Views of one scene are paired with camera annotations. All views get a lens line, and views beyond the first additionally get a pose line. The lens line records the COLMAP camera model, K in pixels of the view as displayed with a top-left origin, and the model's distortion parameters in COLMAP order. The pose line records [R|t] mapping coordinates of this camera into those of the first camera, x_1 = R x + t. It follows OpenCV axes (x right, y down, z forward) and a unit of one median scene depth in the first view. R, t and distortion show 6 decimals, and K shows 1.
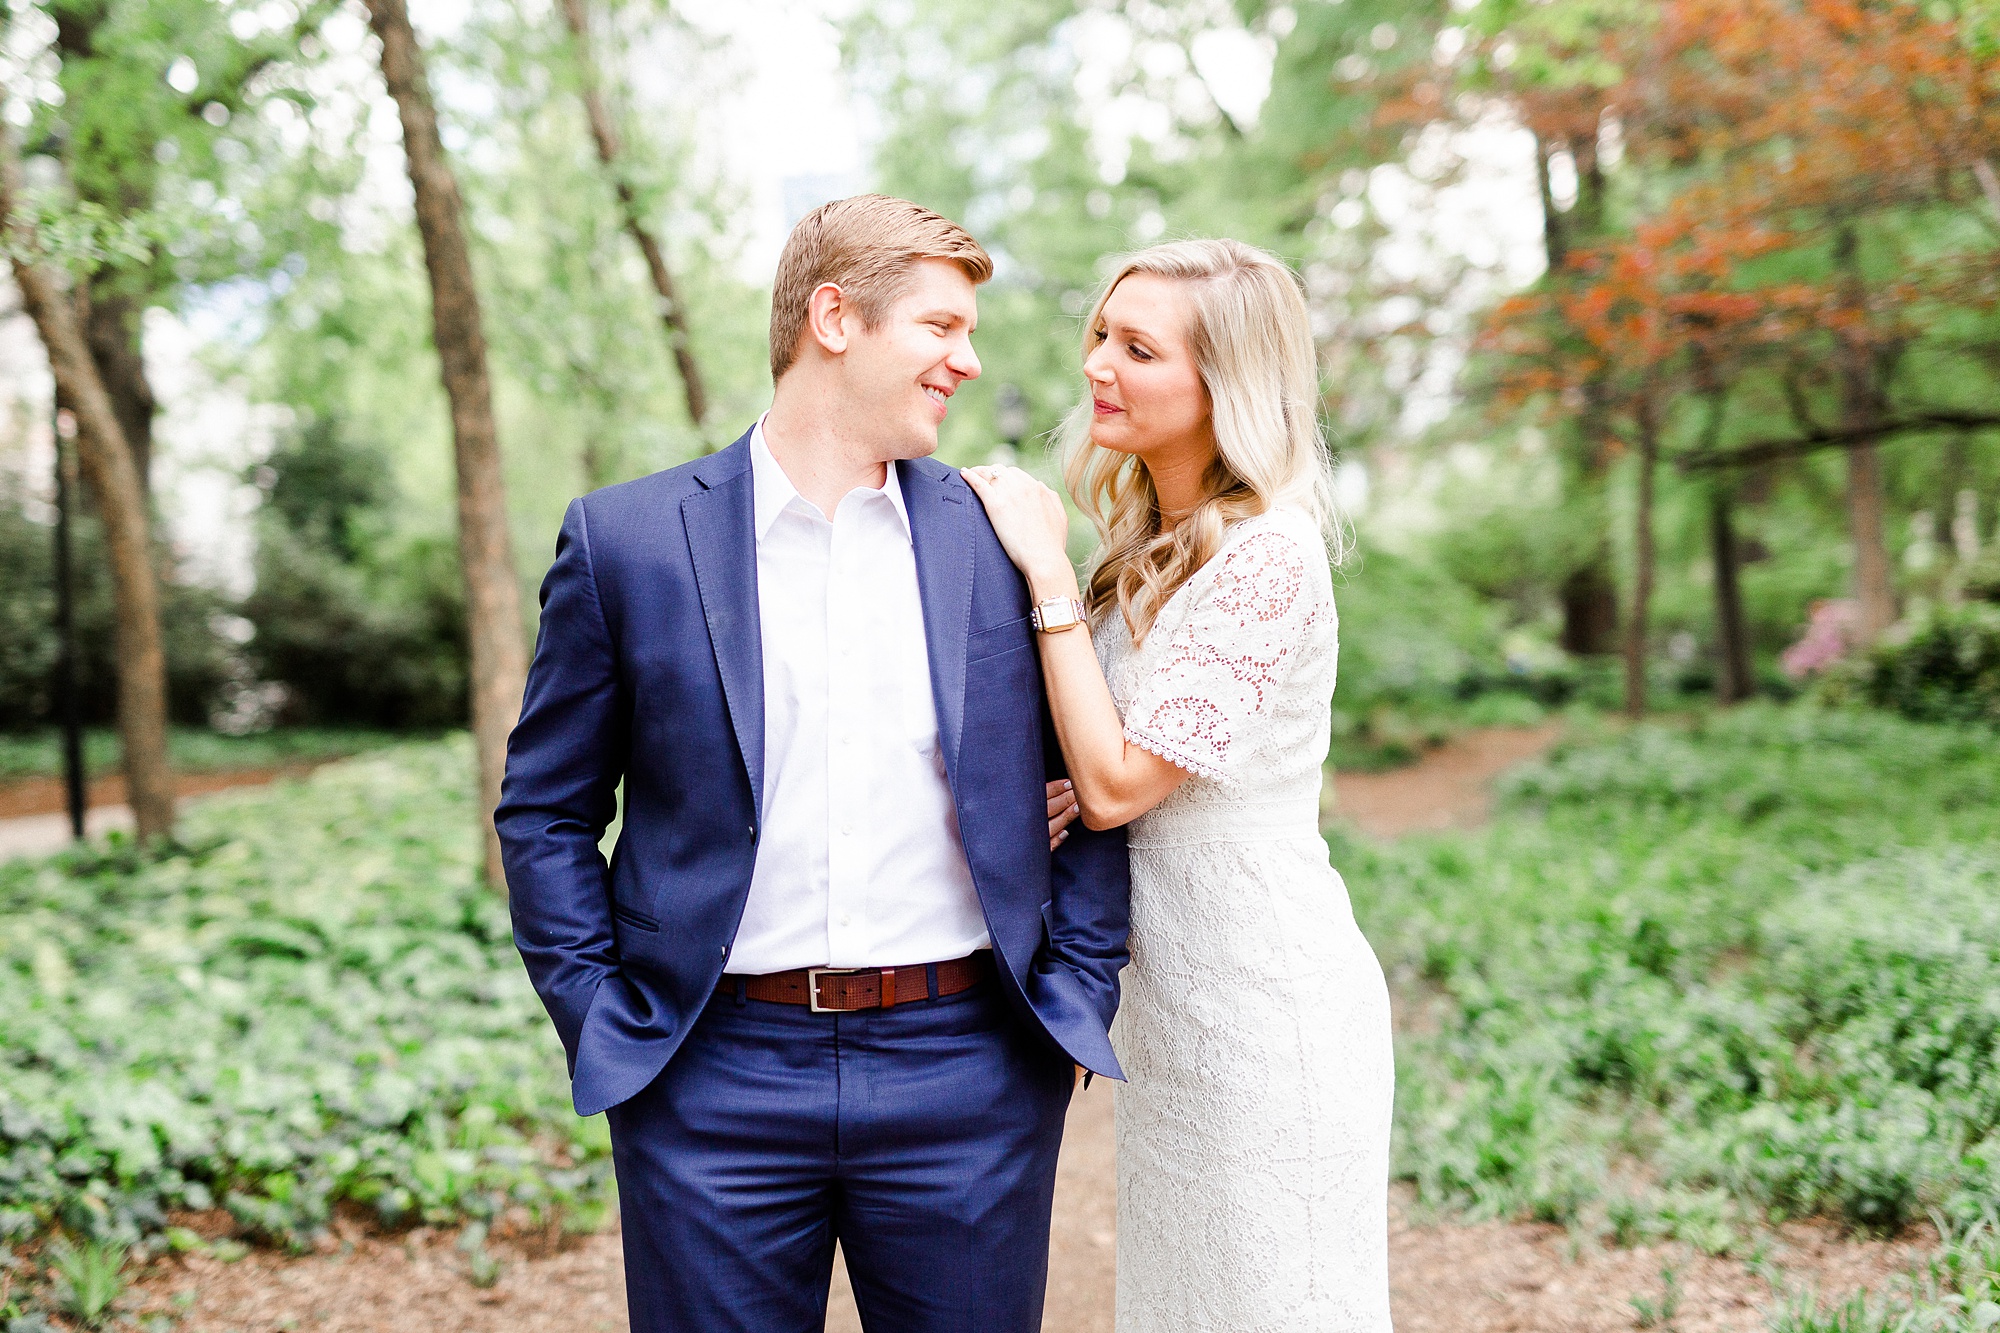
lens RADIAL K [[3026.5, 0, 888.7], [0, 3026.5, 618.5], [0, 0, 1]] dist [0.001953, 0.006943]
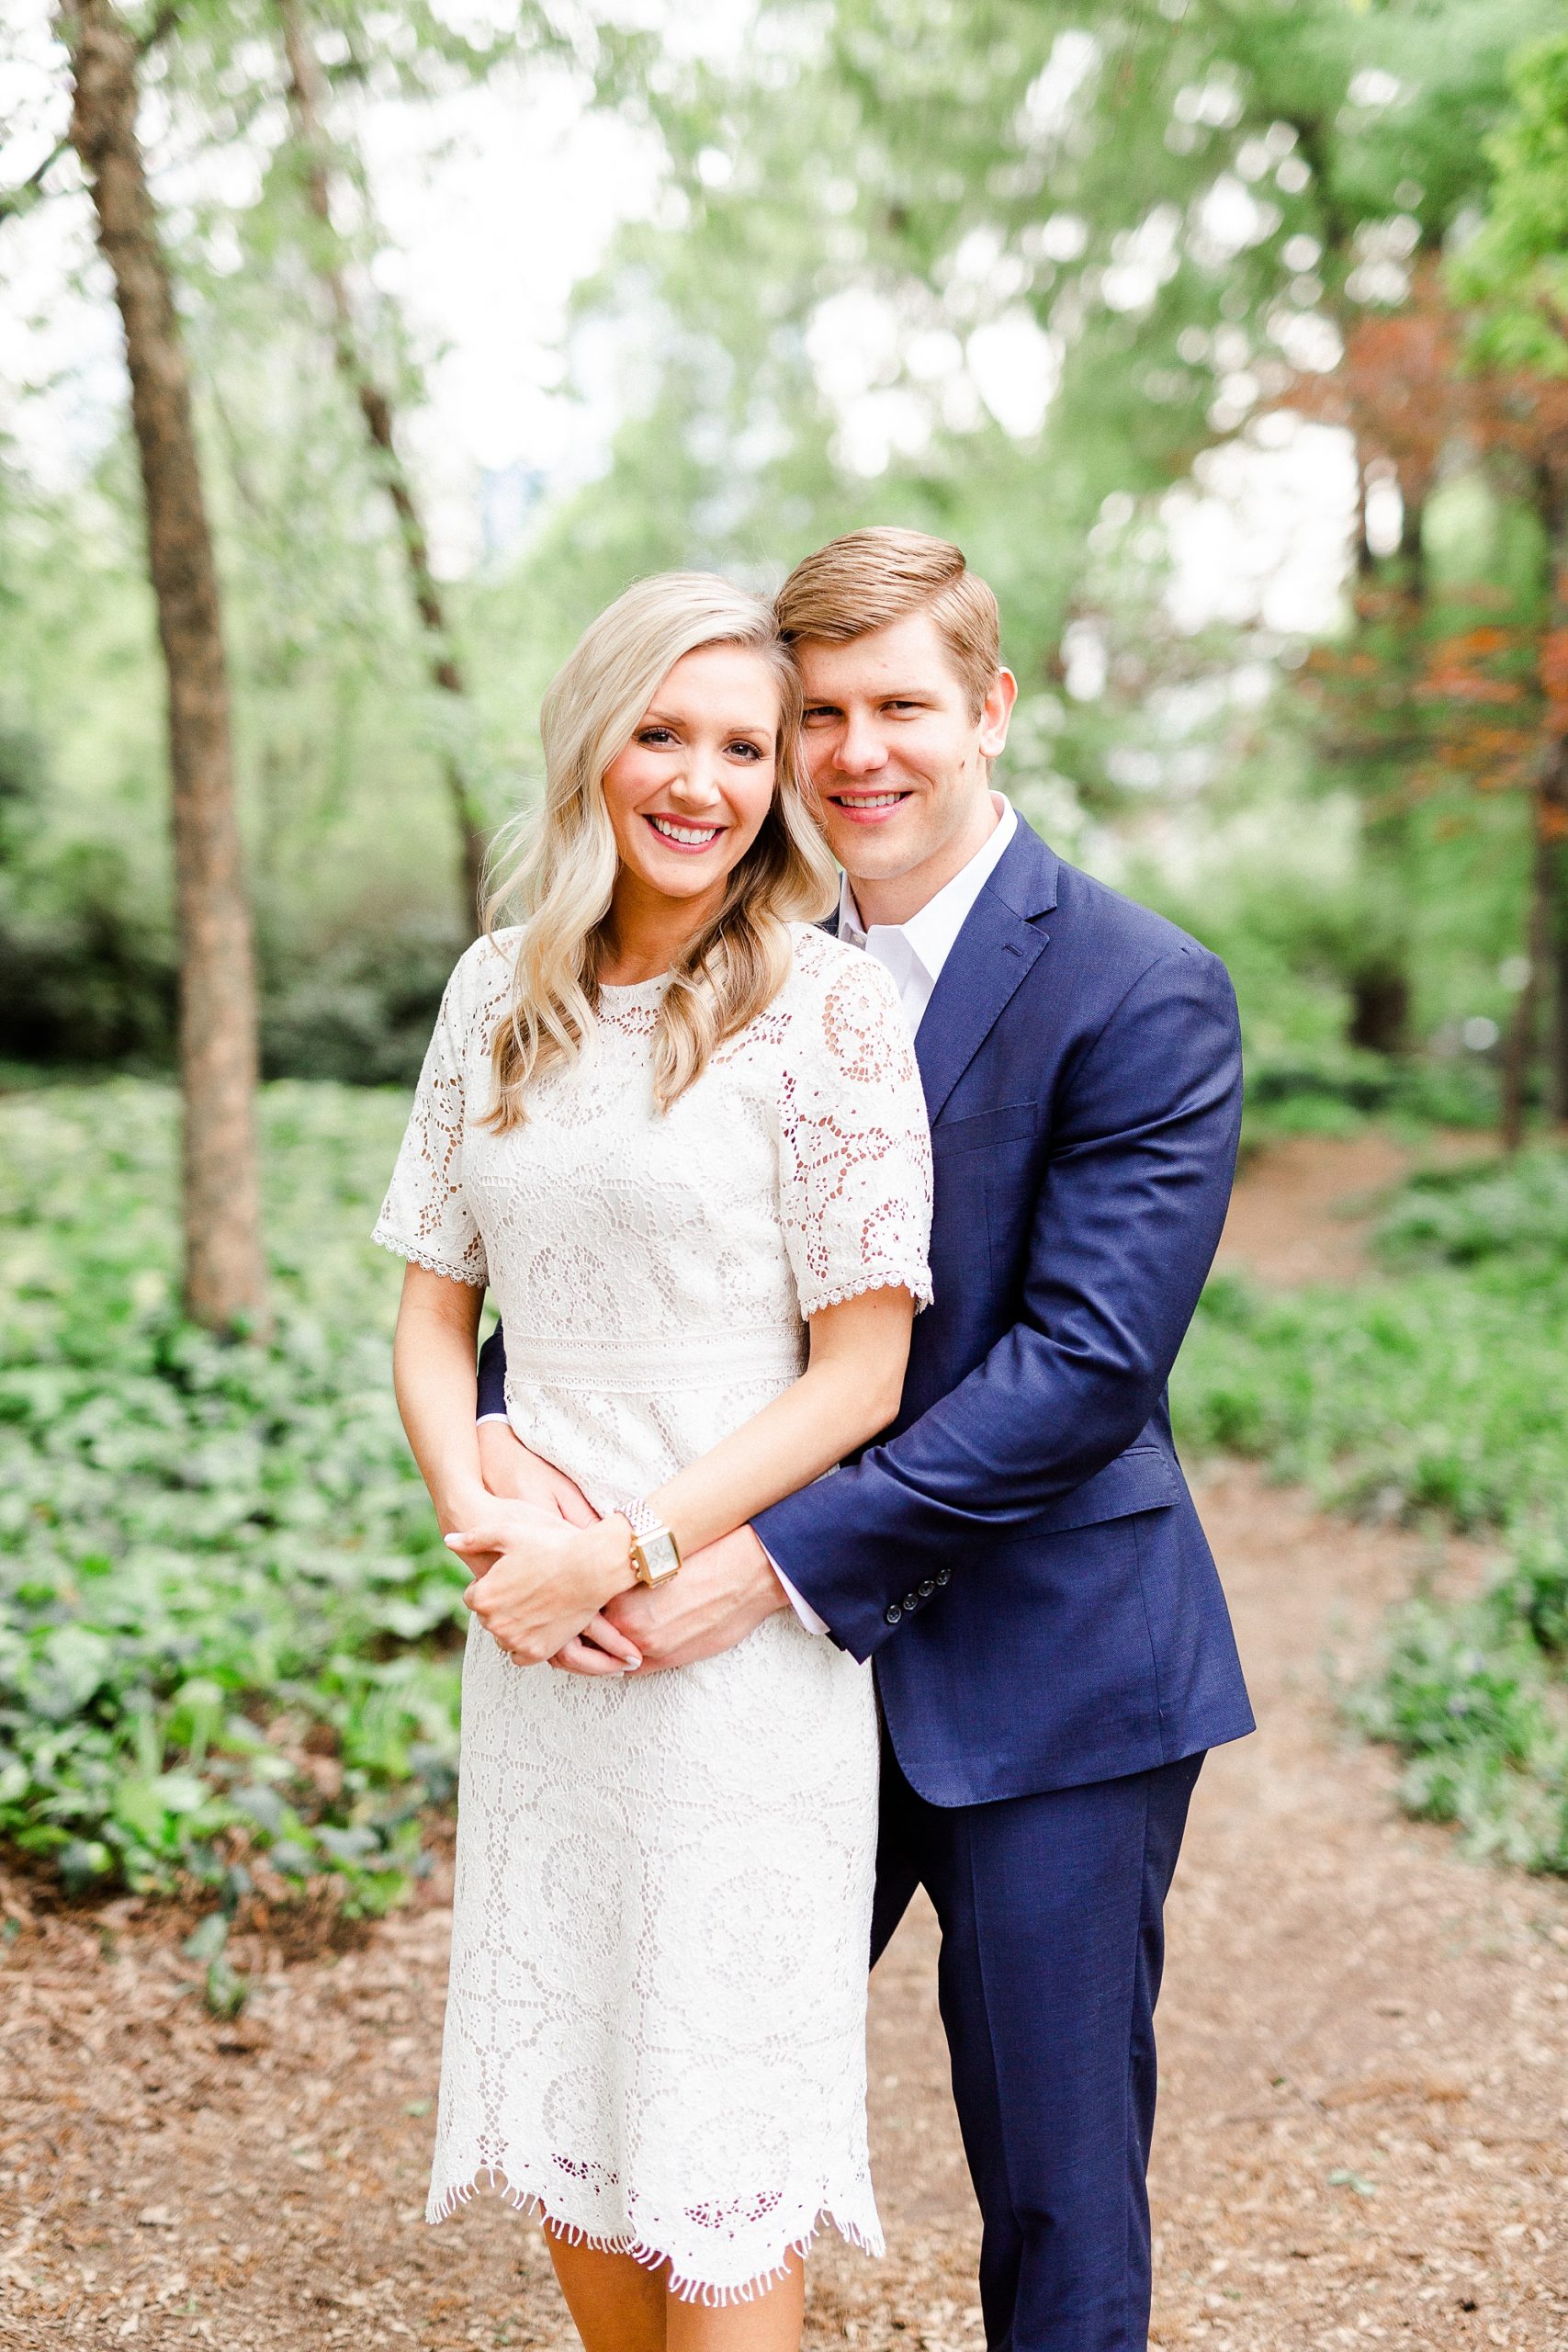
lens RADIAL K [[3289.2, 0, 755.5], [0, 3289.2, 1196.0], [0, 0, 1]] dist [-0.005970, 0.031105]
pose [[0.996678, 0.056991, 0.058185, -0.046875], [-0.060910, 0.995827, 0.067963, -0.006146], [-0.054069, -0.071281, 0.995990, 0.200476]]
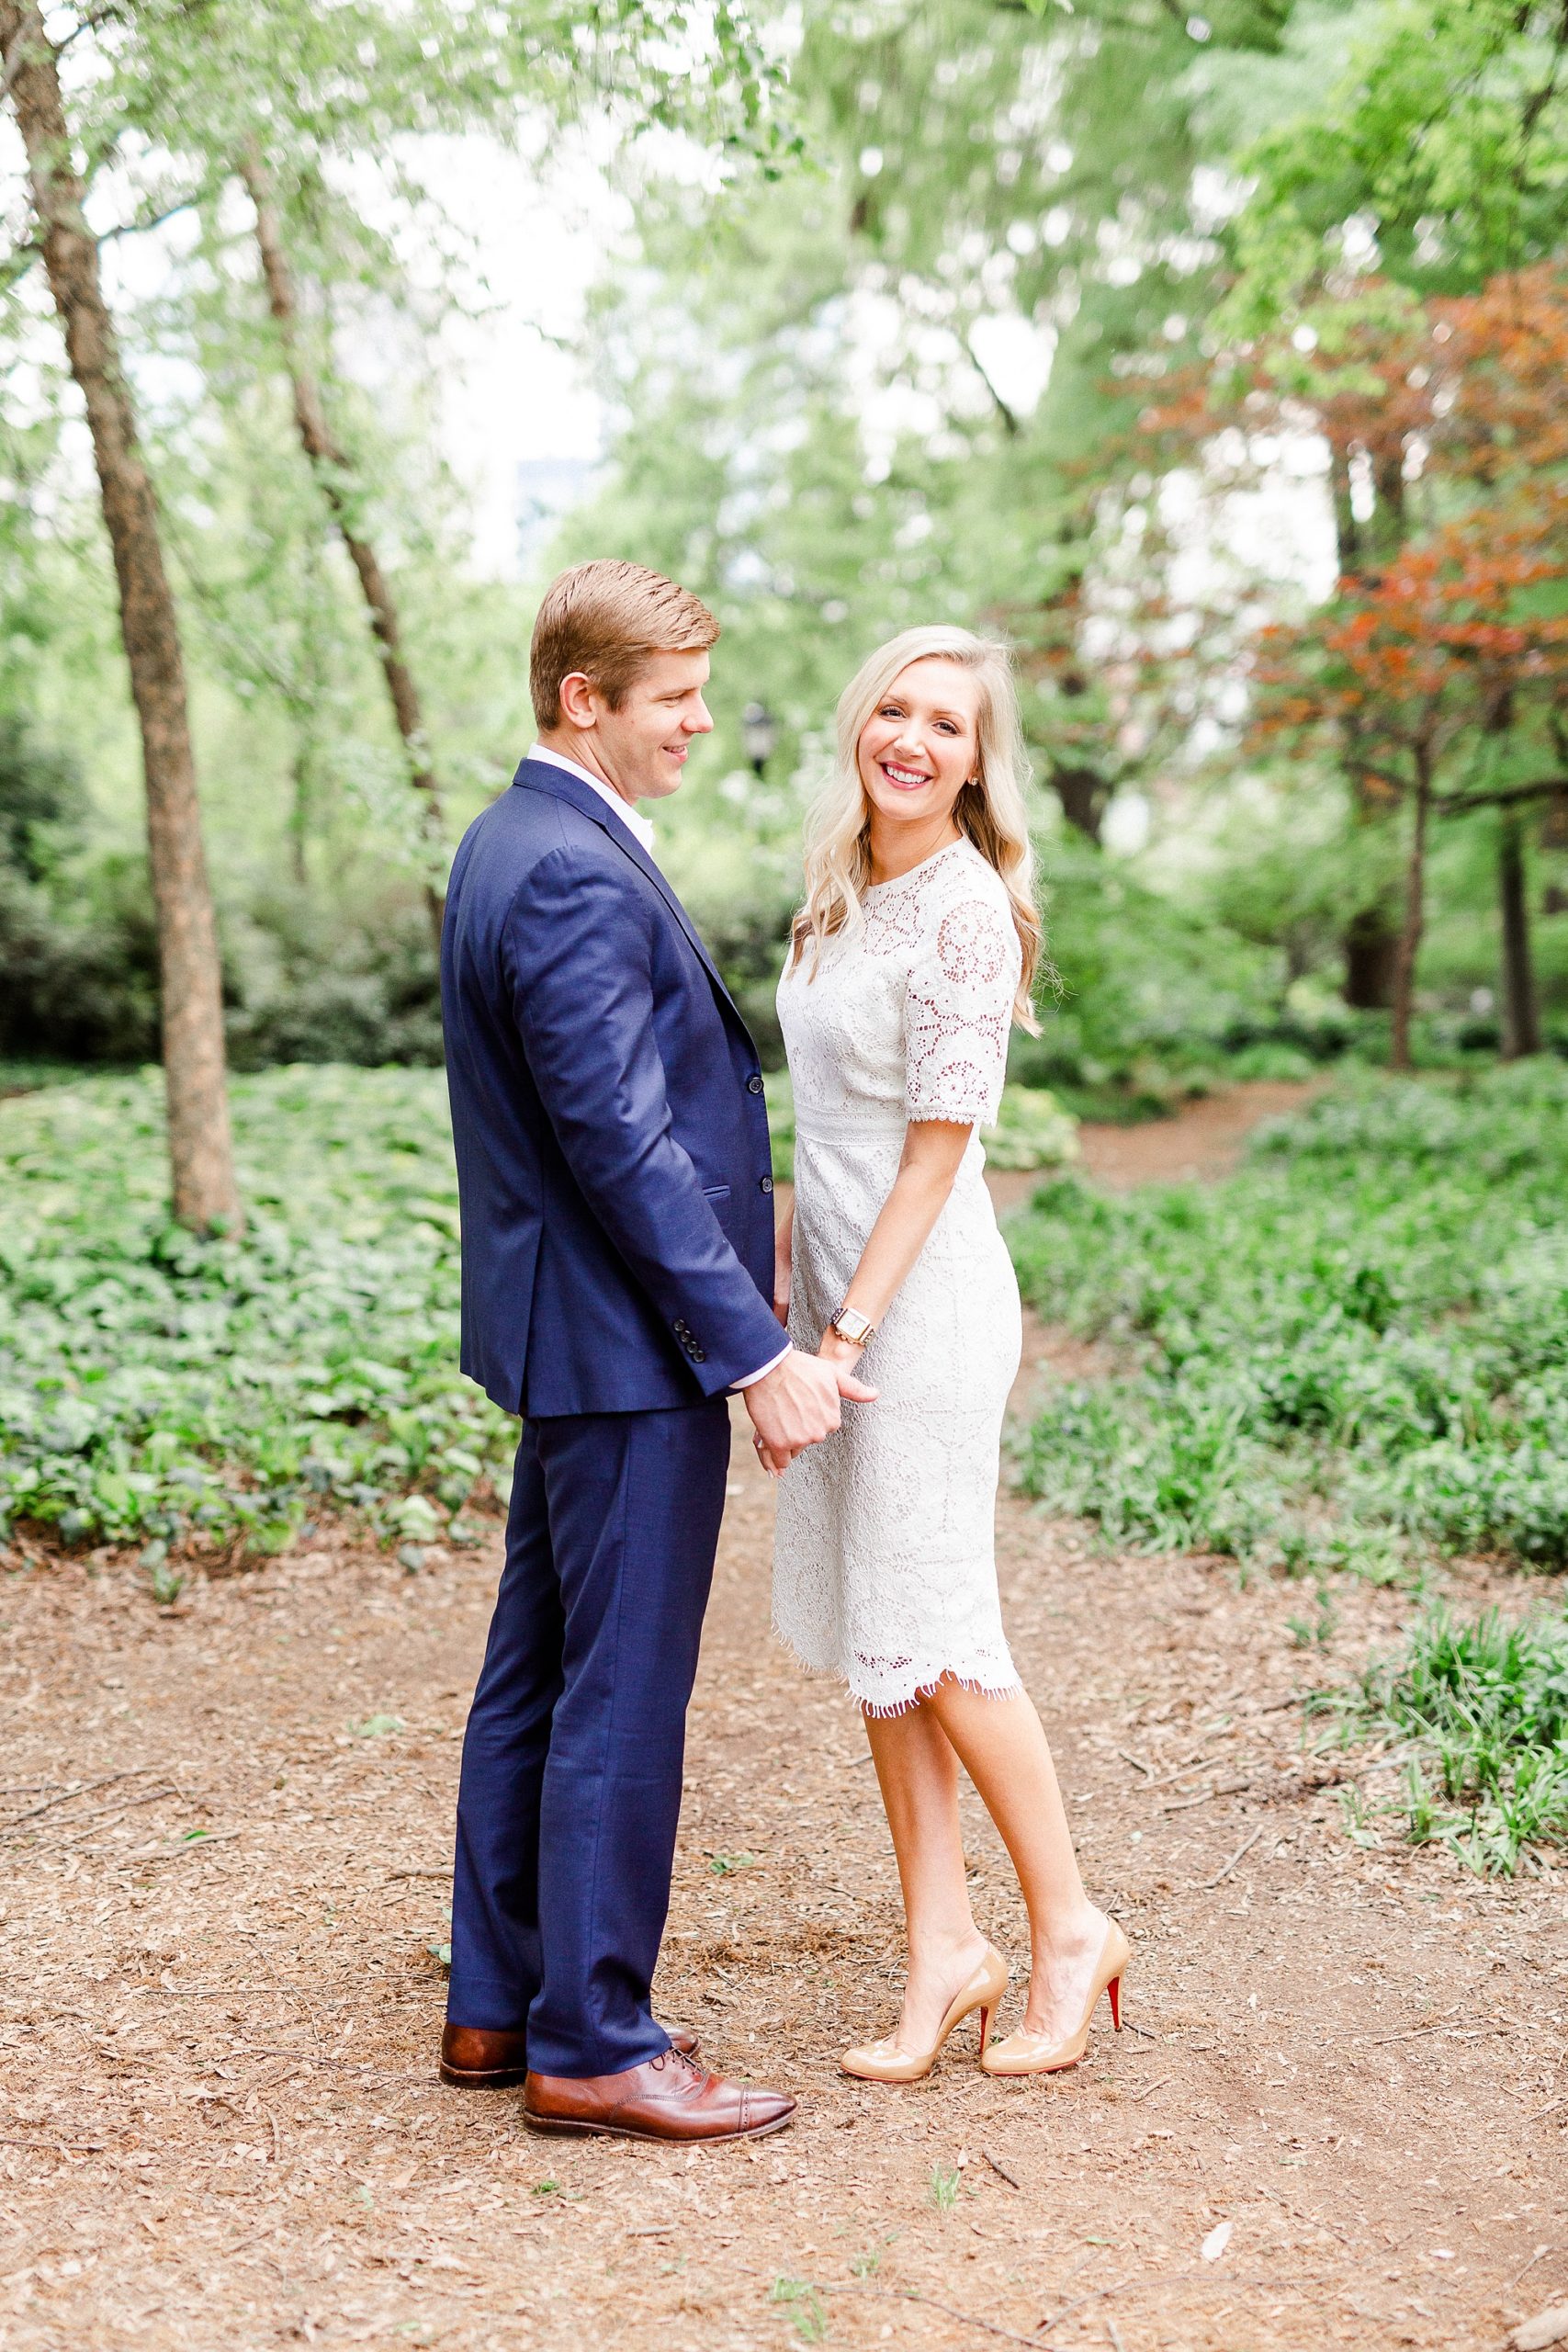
lens RADIAL K [[3289.2, 0, 755.5], [0, 3289.2, 1196.0], [0, 0, 1]] dist [-0.005970, 0.031105]
pose [[0.999059, 0.016795, 0.040000, 0.010539], [-0.019659, 0.997189, 0.072309, 0.002405], [-0.038673, -0.073027, 0.996580, -0.055884]]
